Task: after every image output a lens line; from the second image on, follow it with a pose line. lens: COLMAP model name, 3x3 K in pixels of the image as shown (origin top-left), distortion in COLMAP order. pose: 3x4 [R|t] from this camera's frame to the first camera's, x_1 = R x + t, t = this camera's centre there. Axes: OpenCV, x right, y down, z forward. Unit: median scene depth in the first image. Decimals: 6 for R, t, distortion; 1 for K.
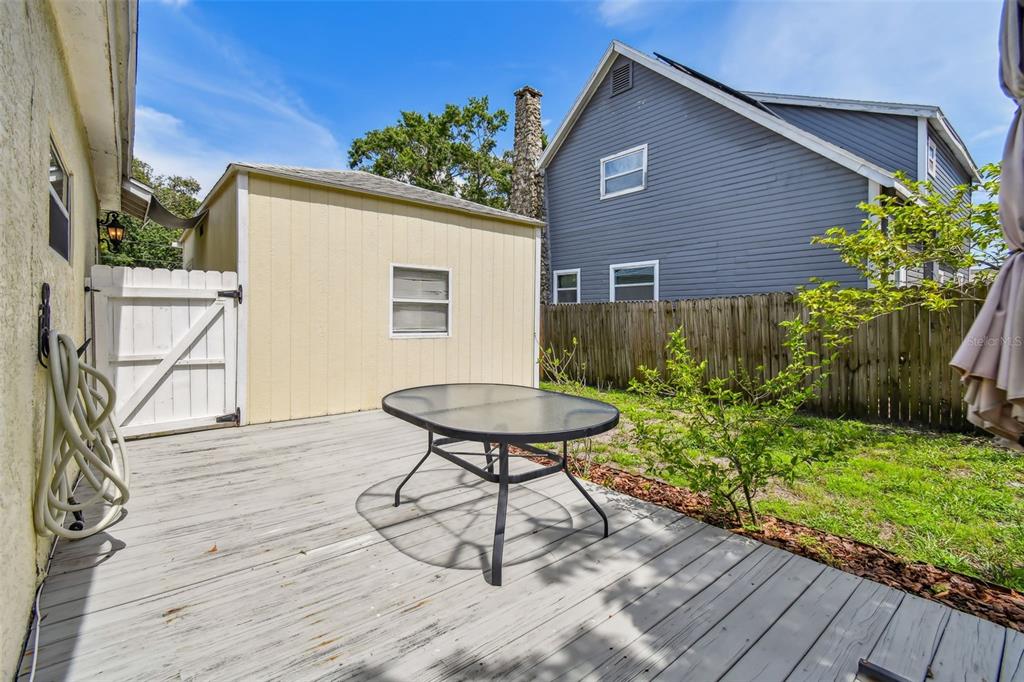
lens RADIAL K [[454.8, 0, 514.6], [0, 454.8, 314.3], [0, 0, 1]] dist [-0.000305, -0.000177]
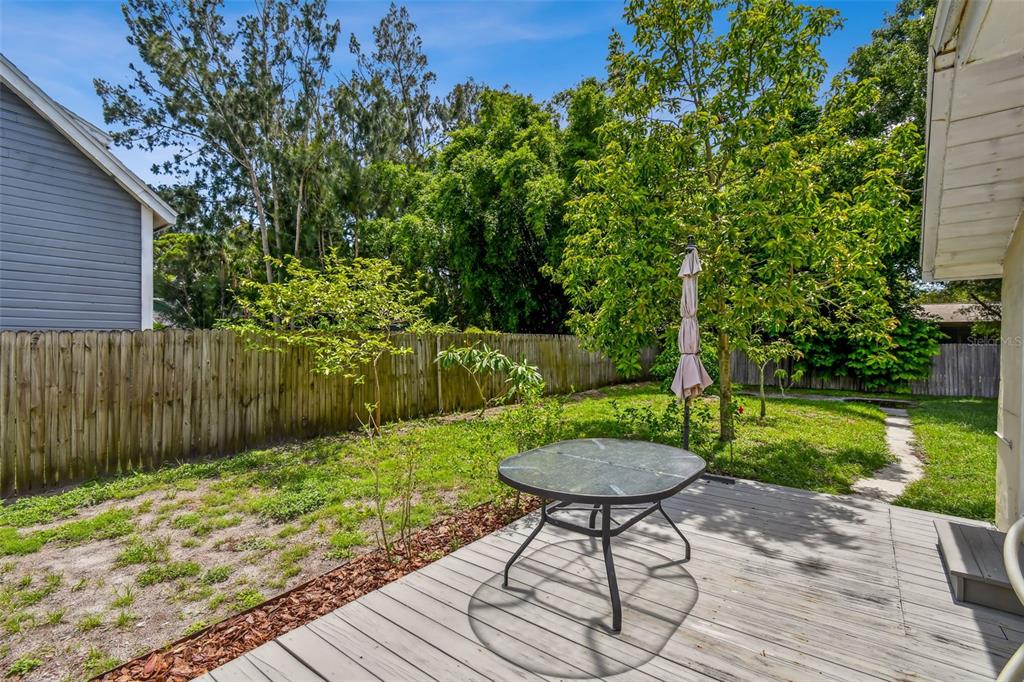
lens RADIAL K [[460.8, 0, 512.0], [0, 460.8, 341.0], [0, 0, 1]] dist [-0.003493, -0.001307]
pose [[-0.212295, -0.001074, 0.977205, -0.417811], [-0.019319, 0.999809, -0.003098, -0.034630], [-0.977015, -0.019536, -0.212275, 0.562956]]
